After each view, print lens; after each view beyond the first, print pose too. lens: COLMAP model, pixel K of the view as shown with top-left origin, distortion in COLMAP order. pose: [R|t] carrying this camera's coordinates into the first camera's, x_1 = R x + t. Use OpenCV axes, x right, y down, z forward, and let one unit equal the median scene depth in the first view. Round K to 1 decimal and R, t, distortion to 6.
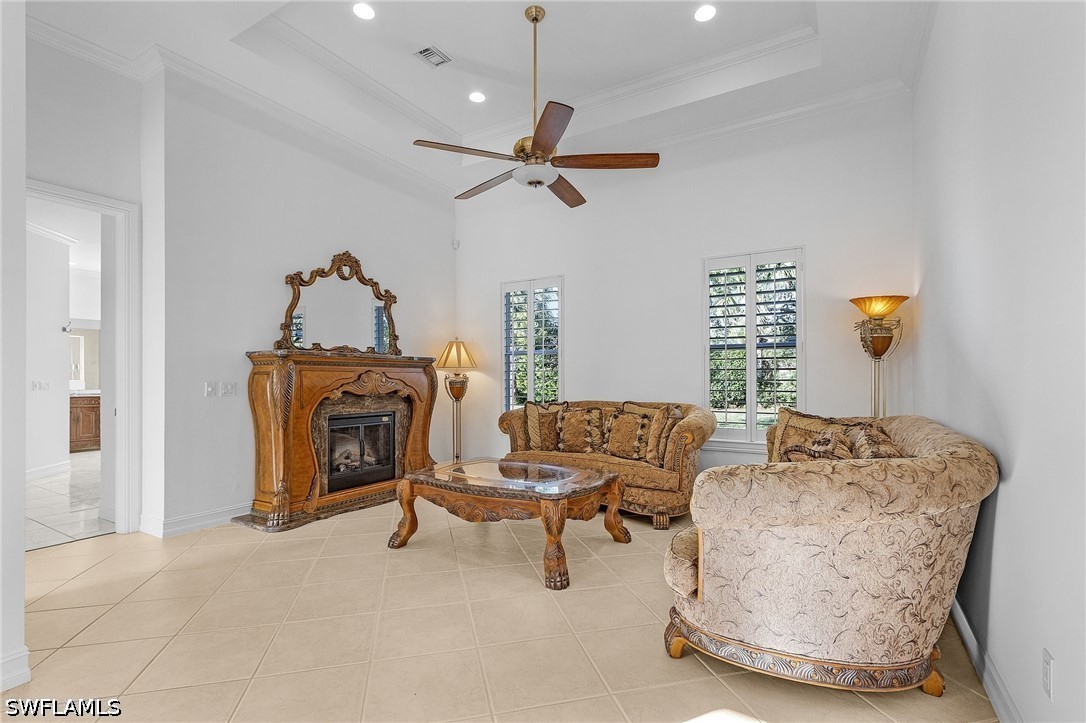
lens RADIAL K [[506.4, 0, 536.4], [0, 506.4, 368.5], [0, 0, 1]] dist [-0.012158, 0.000490]
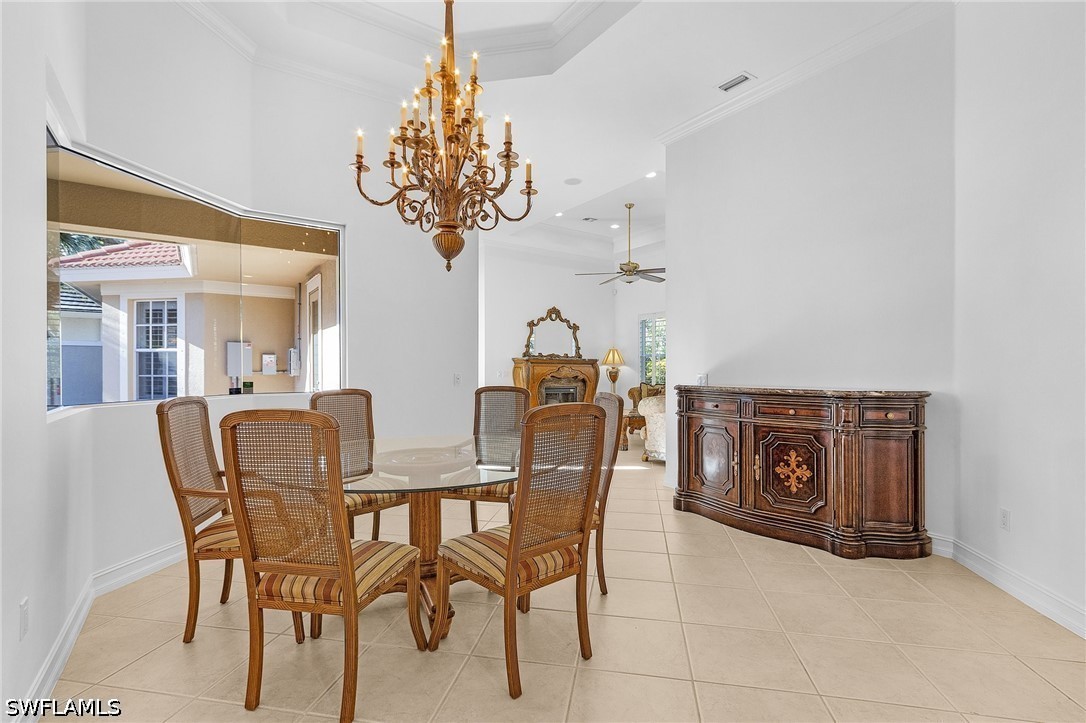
lens RADIAL K [[506.4, 0, 544.7], [0, 506.4, 358.2], [0, 0, 1]] dist [-0.012158, 0.000490]
pose [[0.917023, -0.002257, -0.398828, 0.399771], [0.001198, 0.999995, -0.002902, -0.021167], [0.398833, 0.002184, 0.917021, -0.875764]]
